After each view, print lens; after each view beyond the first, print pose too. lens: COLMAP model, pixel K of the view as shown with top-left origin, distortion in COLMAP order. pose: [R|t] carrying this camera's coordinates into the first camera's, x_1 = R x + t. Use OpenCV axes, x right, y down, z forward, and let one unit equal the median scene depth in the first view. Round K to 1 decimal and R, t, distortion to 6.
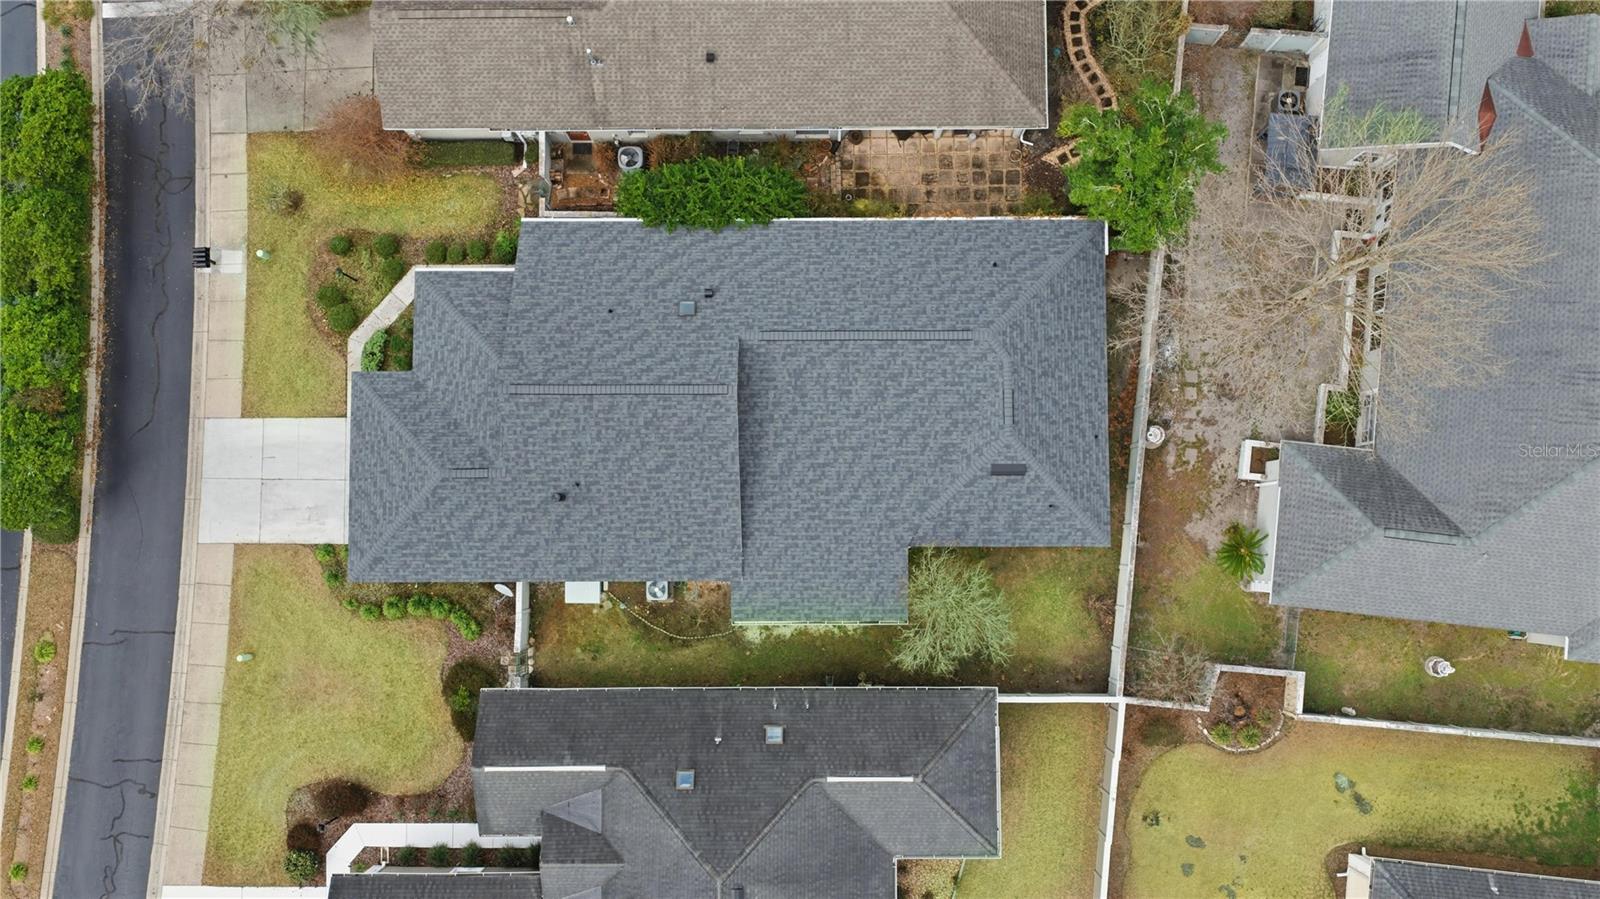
lens RADIAL K [[1317.4, 0, 800.0], [0, 1317.4, 449.5], [0, 0, 1]] dist [0.032507, -0.068688]
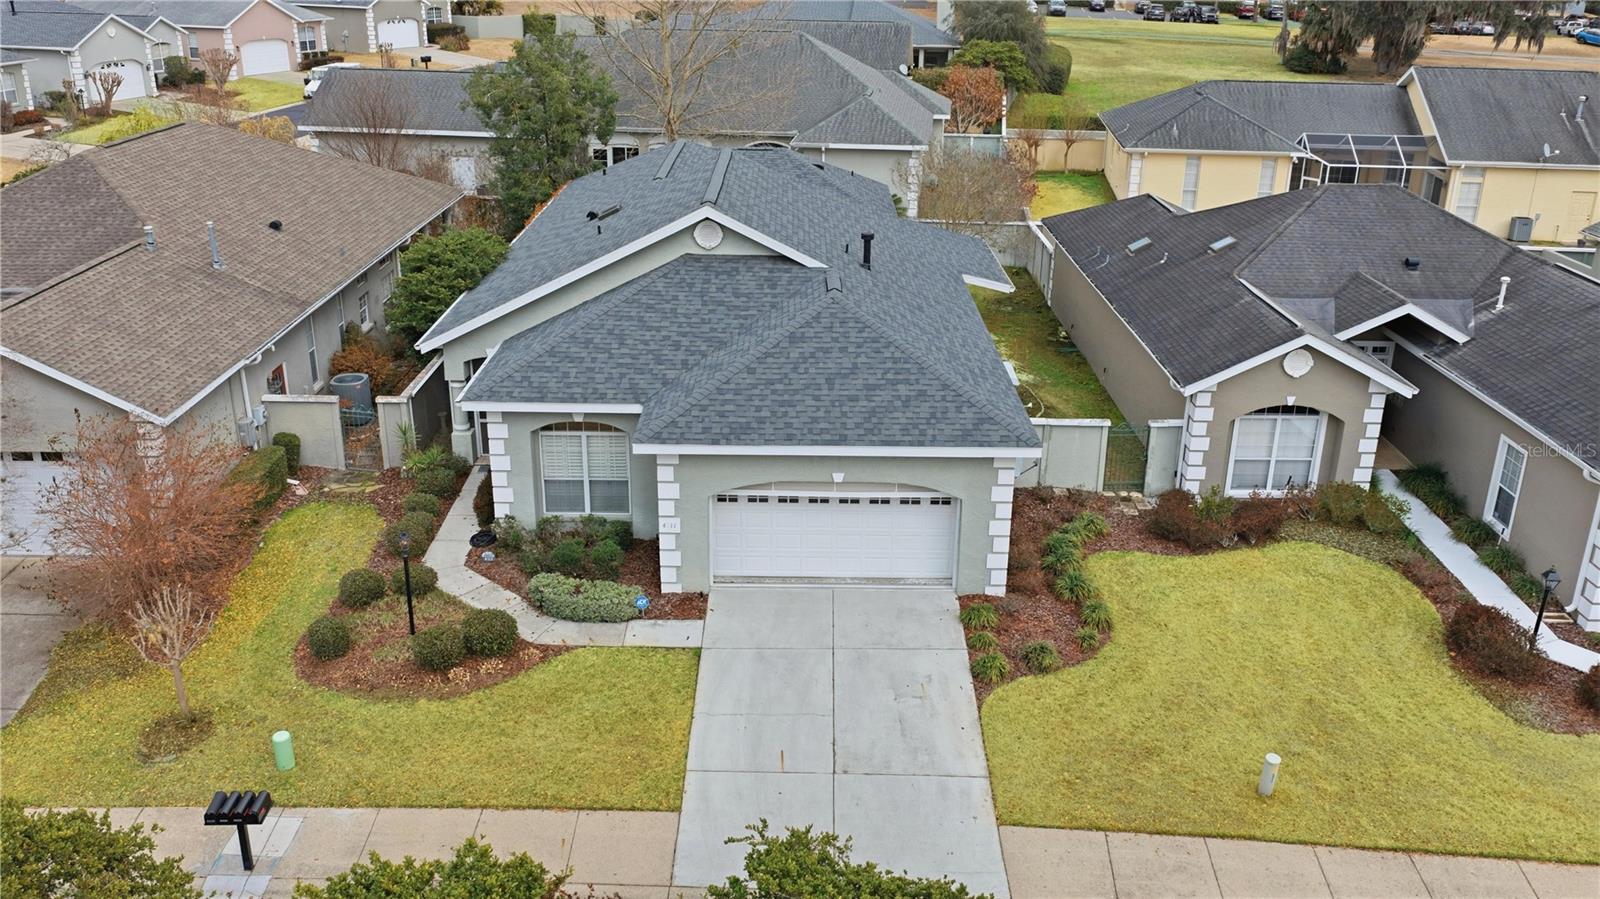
lens RADIAL K [[1317.4, 0, 800.0], [0, 1317.4, 449.5], [0, 0, 1]] dist [0.032507, -0.068688]
pose [[0.000895, -0.359641, 0.933090, -0.758321], [0.996574, 0.077488, 0.028911, -0.008122], [-0.082701, 0.929868, 0.358478, 0.760259]]
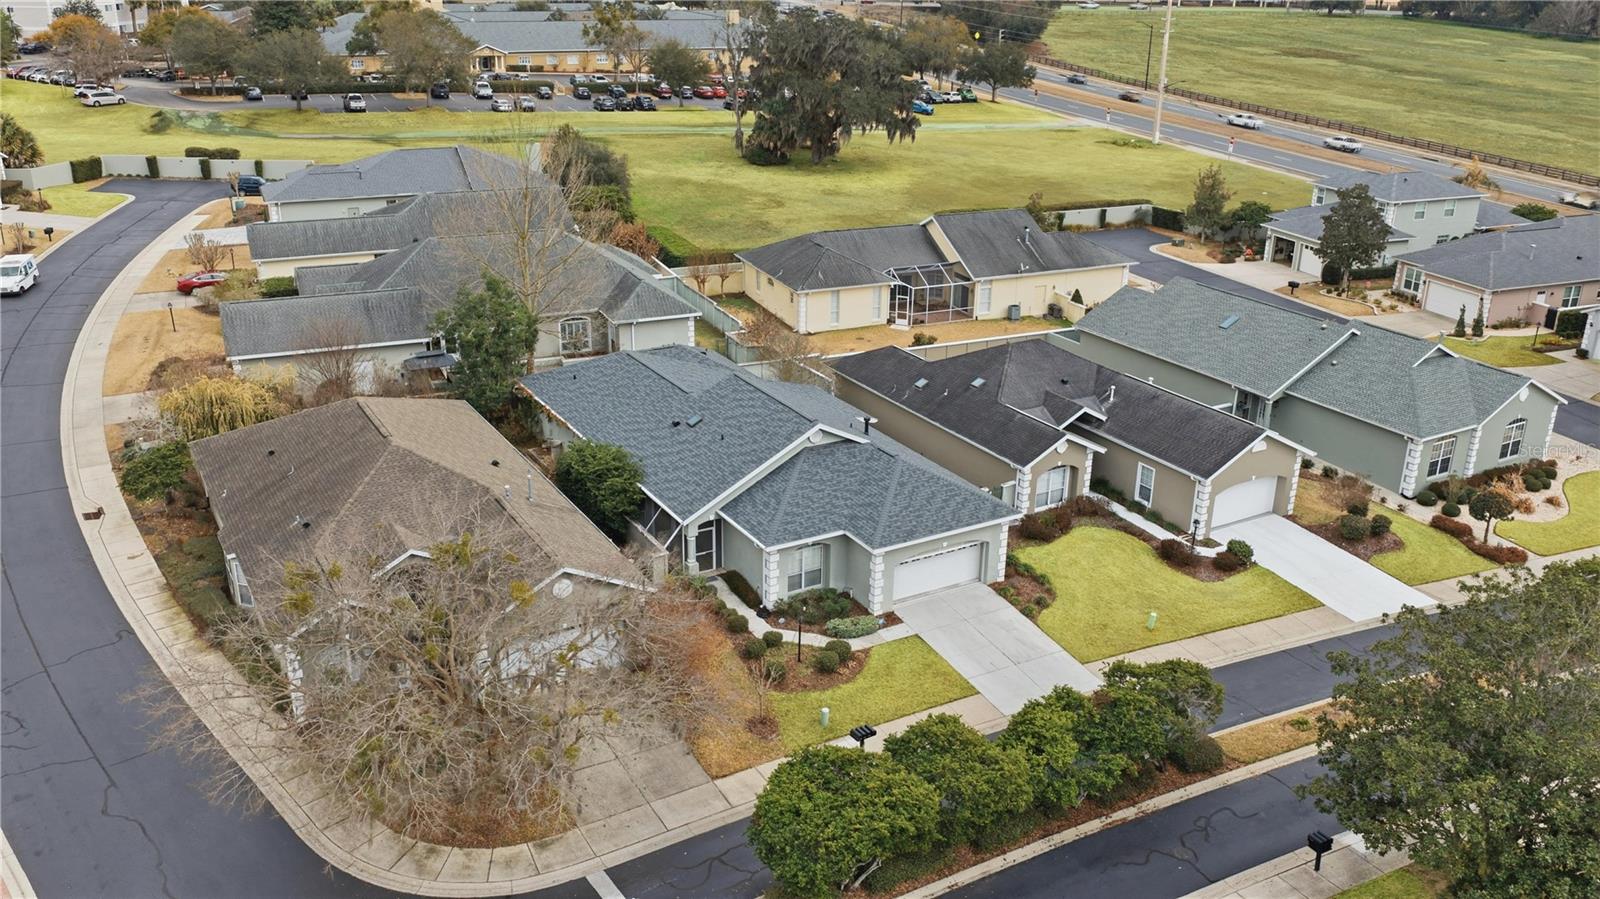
lens RADIAL K [[1317.4, 0, 800.0], [0, 1317.4, 449.5], [0, 0, 1]] dist [0.032507, -0.068688]
pose [[-0.499806, -0.317945, 0.805671, -1.087854], [0.863029, -0.104083, 0.494315, -0.602392], [-0.073308, 0.942379, 0.326417, 0.529222]]
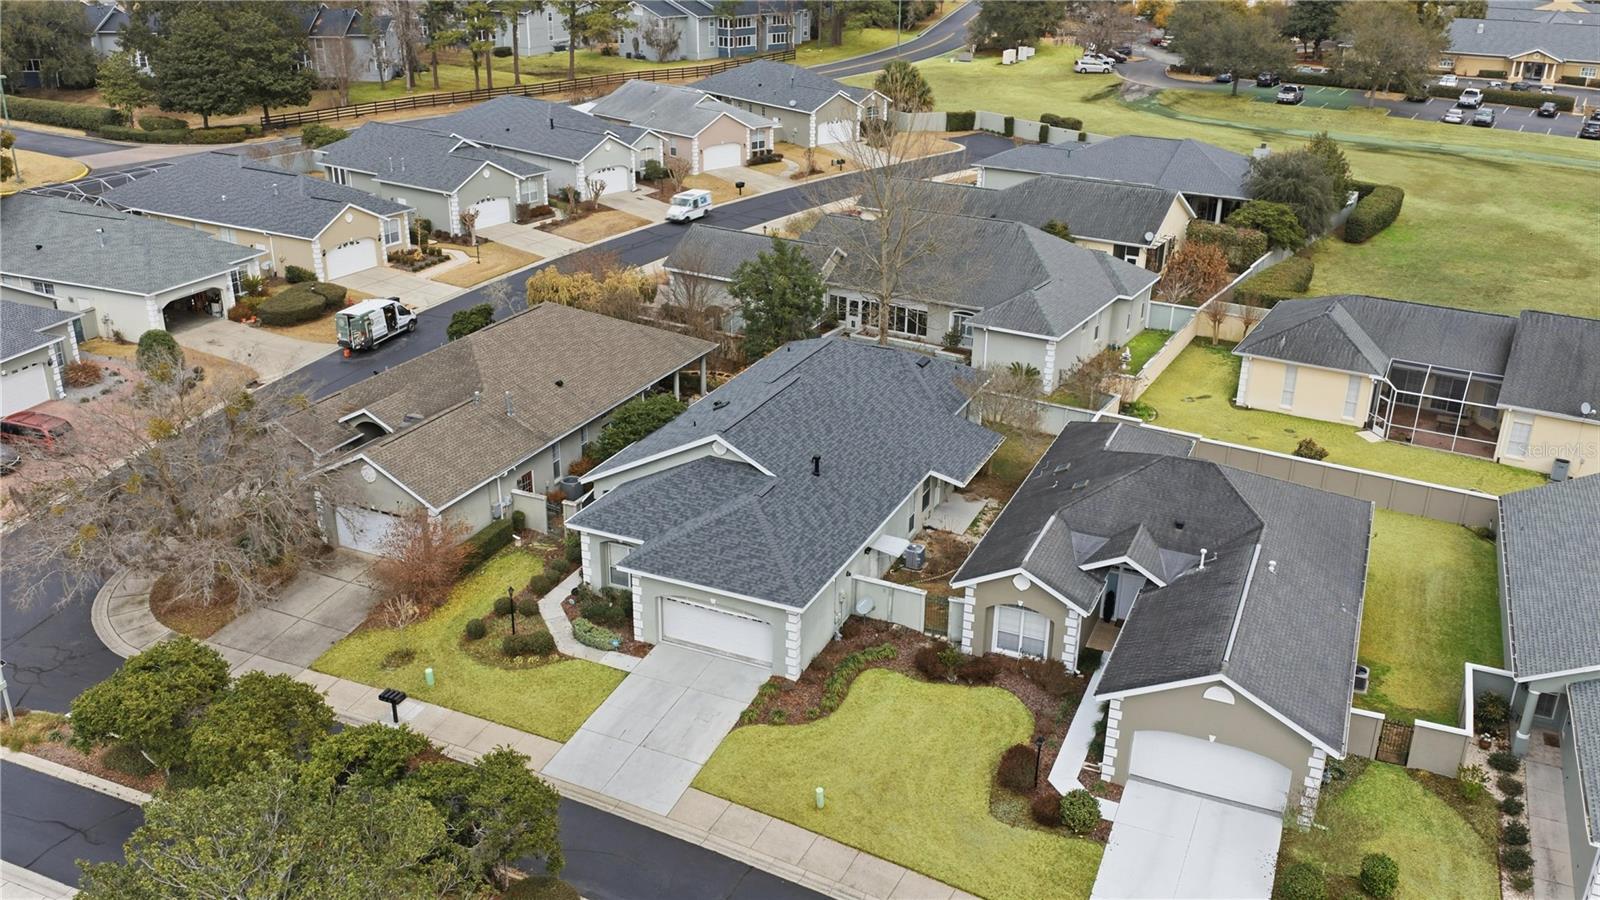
lens RADIAL K [[1317.4, 0, 800.0], [0, 1317.4, 450.0], [0, 0, 1]] dist [0.032507, -0.068688]
pose [[0.412695, -0.340199, 0.844954, -1.037446], [0.907397, 0.234466, -0.348791, 0.378617], [-0.079455, 0.910654, 0.405459, 0.460445]]
